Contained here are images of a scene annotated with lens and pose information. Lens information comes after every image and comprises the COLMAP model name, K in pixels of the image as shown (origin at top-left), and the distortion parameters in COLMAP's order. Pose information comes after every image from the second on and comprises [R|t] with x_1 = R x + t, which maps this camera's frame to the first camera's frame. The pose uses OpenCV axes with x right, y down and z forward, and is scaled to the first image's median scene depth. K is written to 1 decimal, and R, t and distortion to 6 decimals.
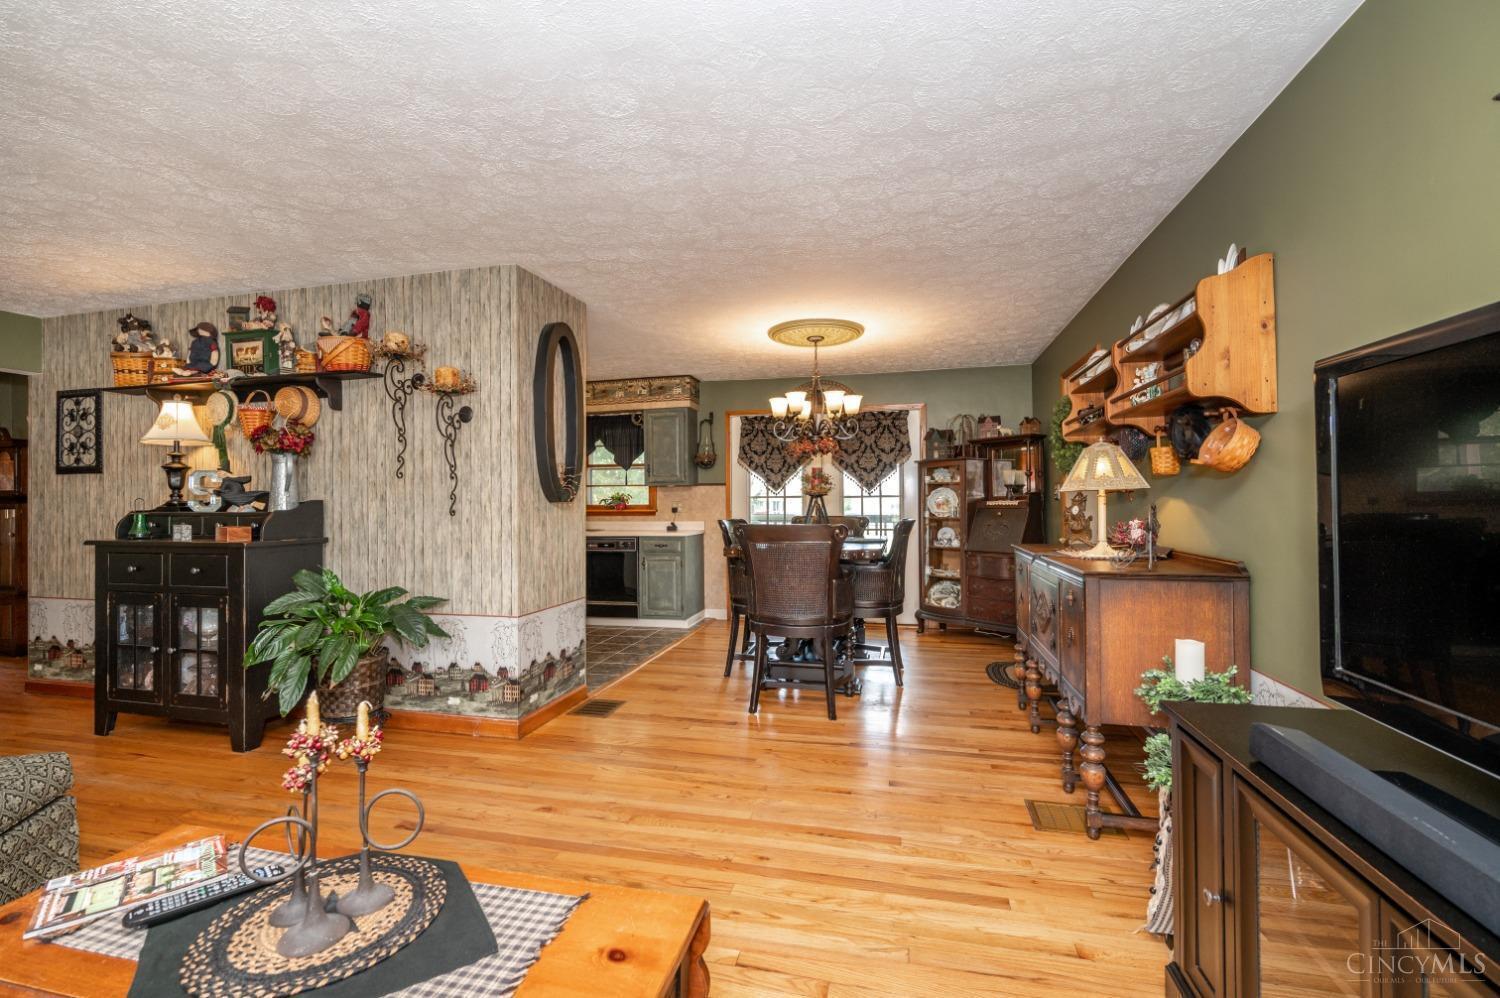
lens RADIAL K [[646.4, 0, 746.6], [0, 646.4, 493.0], [0, 0, 1]] dist [-0.001453, 0.000093]
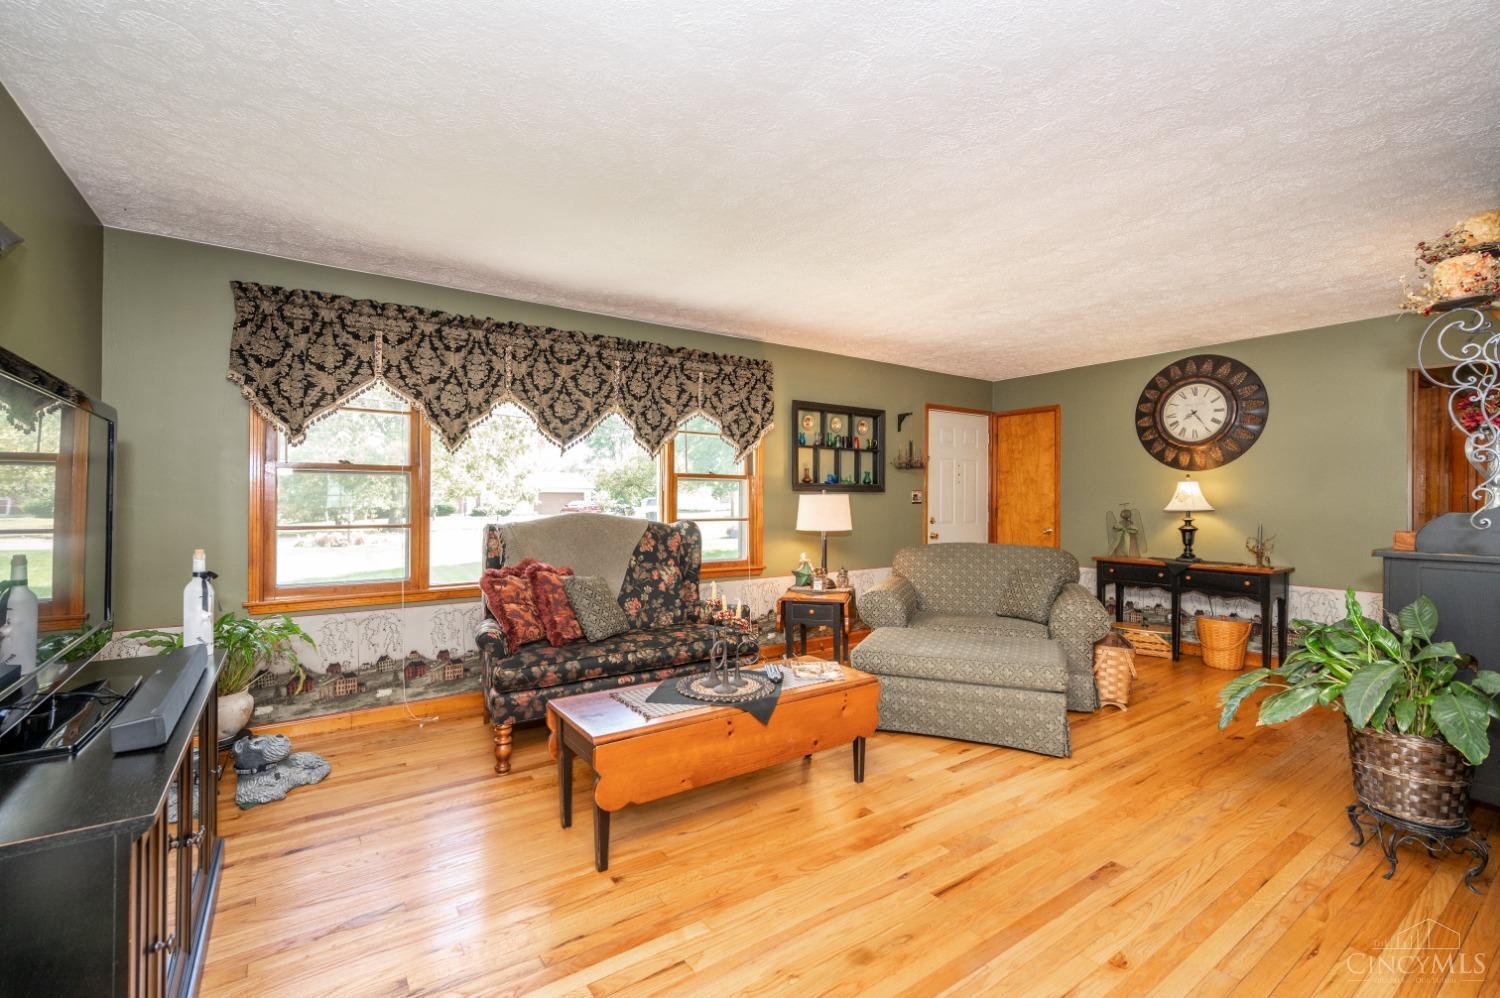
lens RADIAL K [[646.4, 0, 742.0], [0, 646.4, 496.4], [0, 0, 1]] dist [-0.001453, 0.000093]
pose [[-0.666429, 0.004893, -0.745552, 0.860190], [0.013105, 0.999901, -0.005153, 0.005749], [0.745453, -0.013204, -0.666427, 2.219852]]
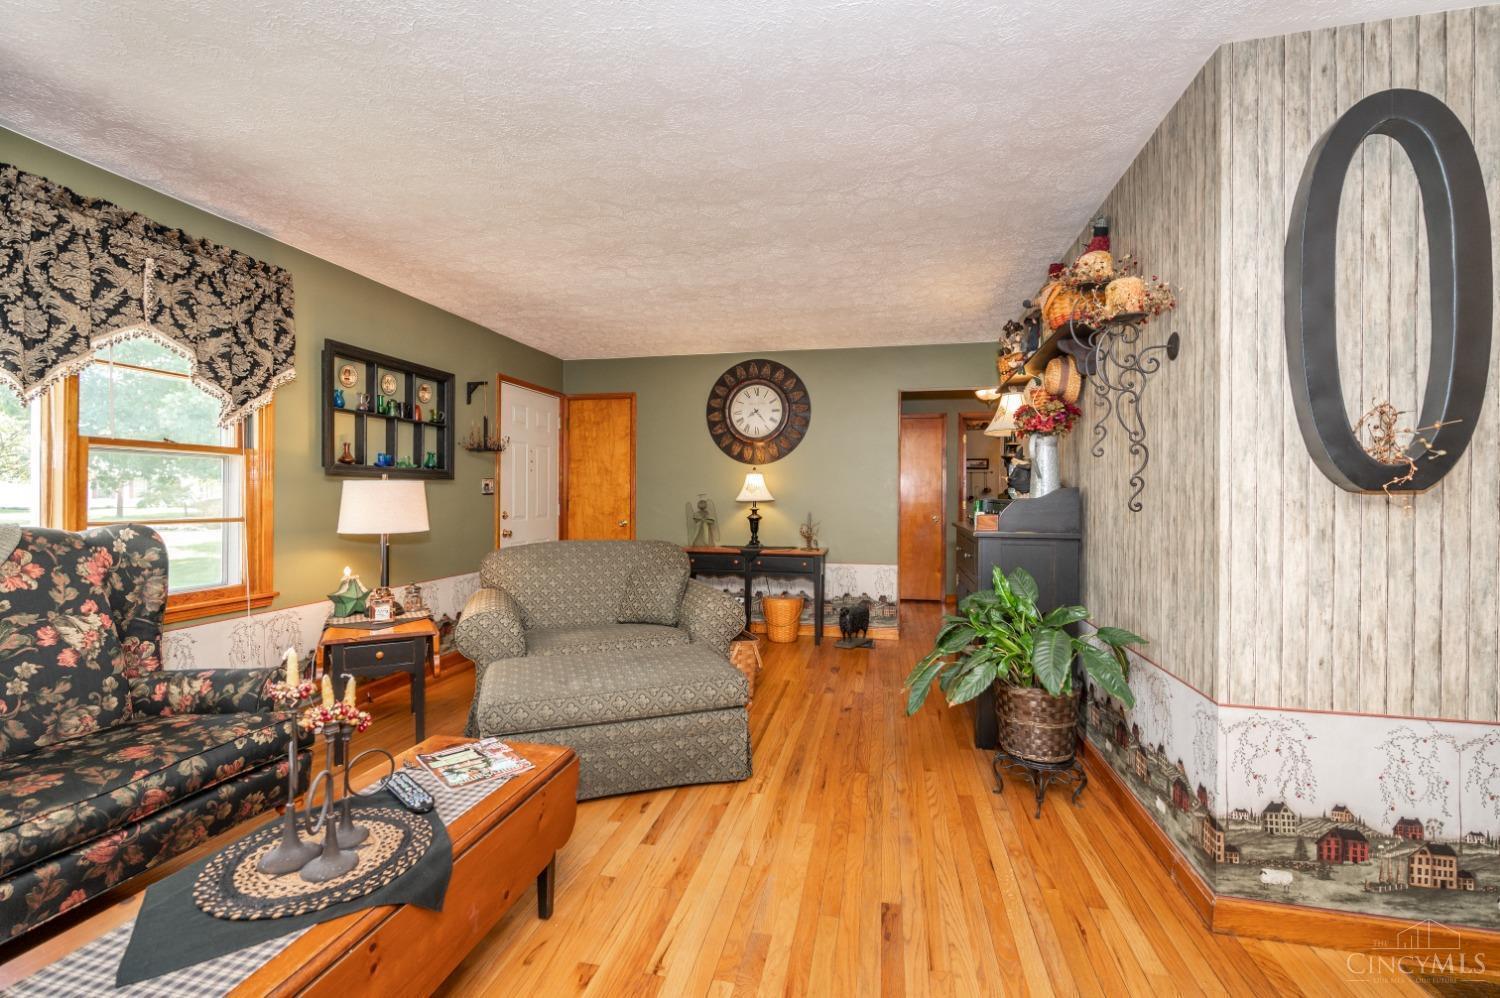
lens RADIAL K [[646.4, 0, 741.5], [0, 646.4, 495.6], [0, 0, 1]] dist [-0.001453, 0.000093]
pose [[0.029324, 0.010923, -0.999510, 0.418864], [0.007906, 0.999906, 0.011159, 0.023059], [0.999539, -0.008229, 0.029235, 1.475232]]
